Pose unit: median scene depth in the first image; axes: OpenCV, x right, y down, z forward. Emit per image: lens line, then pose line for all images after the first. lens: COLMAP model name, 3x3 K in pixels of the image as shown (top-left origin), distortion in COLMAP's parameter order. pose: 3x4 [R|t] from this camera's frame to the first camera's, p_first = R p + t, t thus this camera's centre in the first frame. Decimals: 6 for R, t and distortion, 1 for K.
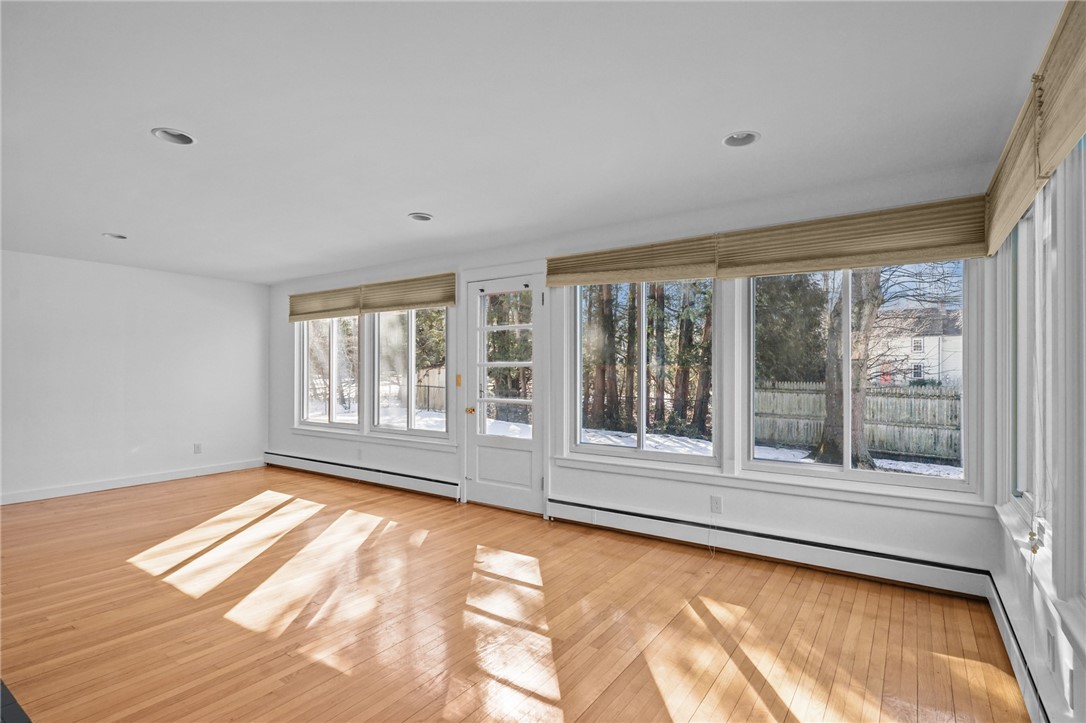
lens RADIAL K [[529.2, 0, 543.3], [0, 529.2, 372.5], [0, 0, 1]] dist [-0.000644, -0.000567]
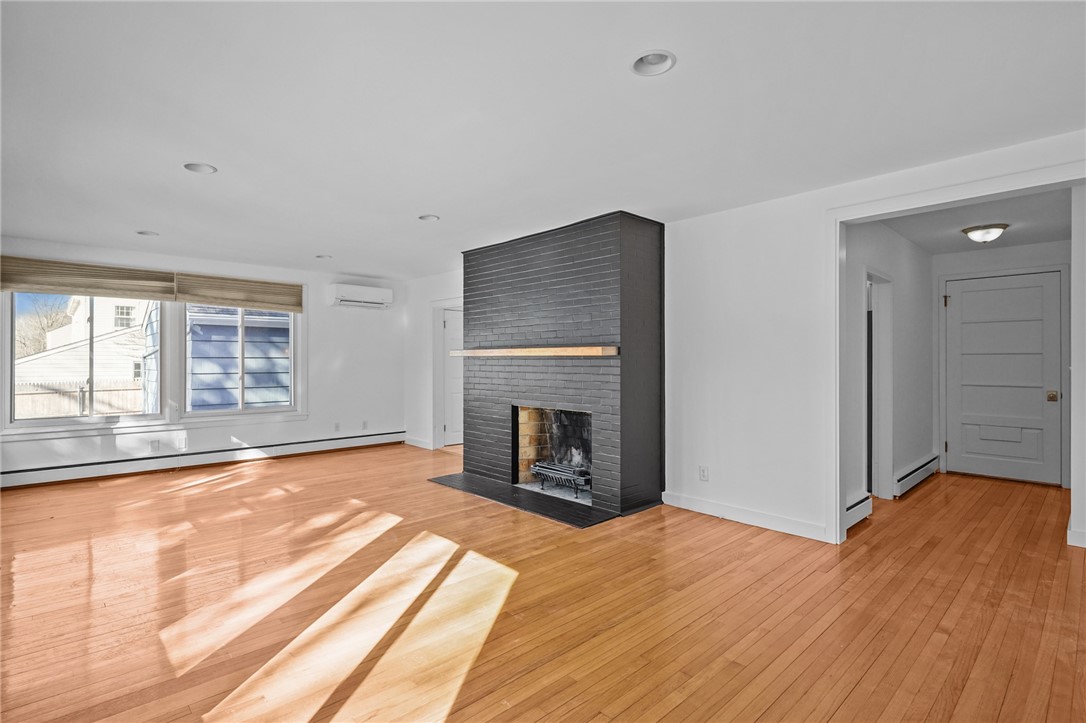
lens RADIAL K [[517.5, 0, 543.0], [0, 517.5, 361.5], [0, 0, 1]] dist [-0.000401, -0.000312]
pose [[-0.977167, -0.000266, 0.212472, -0.730090], [0.000039, 0.999999, 0.001432, 0.005277], [-0.212472, 0.001407, -0.977166, 1.320717]]
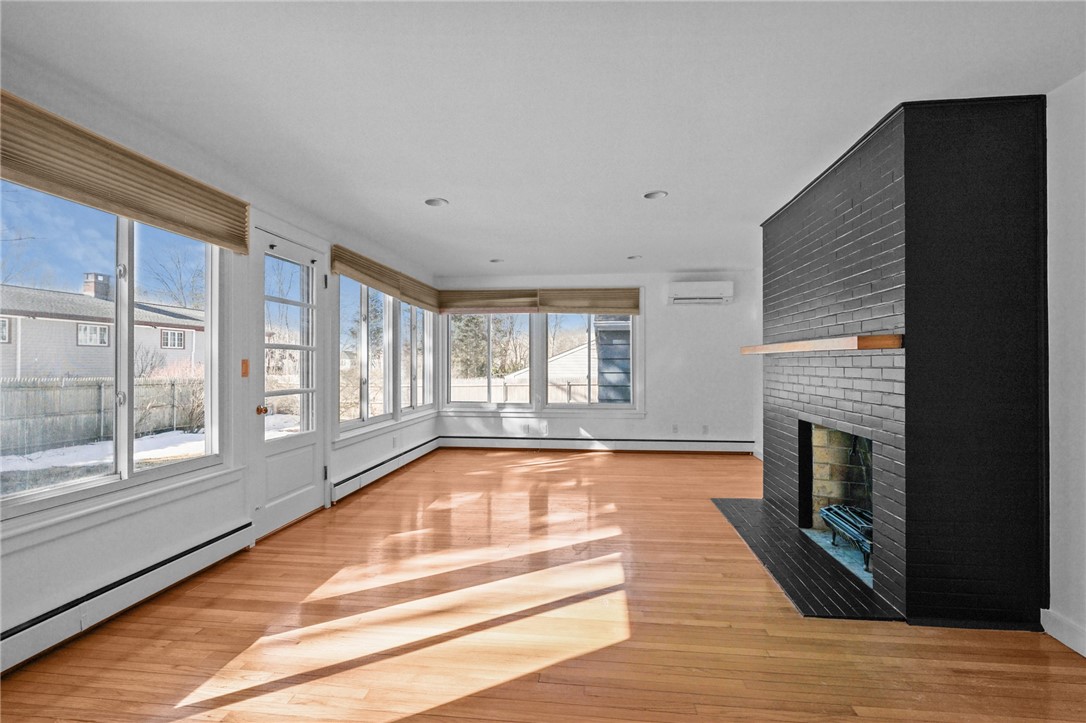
lens RADIAL K [[521.6, 0, 543.0], [0, 521.6, 361.5], [0, 0, 1]] dist [-0.000360, -0.001185]
pose [[-0.471449, 0.002456, 0.881890, -0.949525], [0.001344, 0.999997, -0.002067, 0.009291], [-0.881892, 0.000211, -0.471451, 1.017282]]
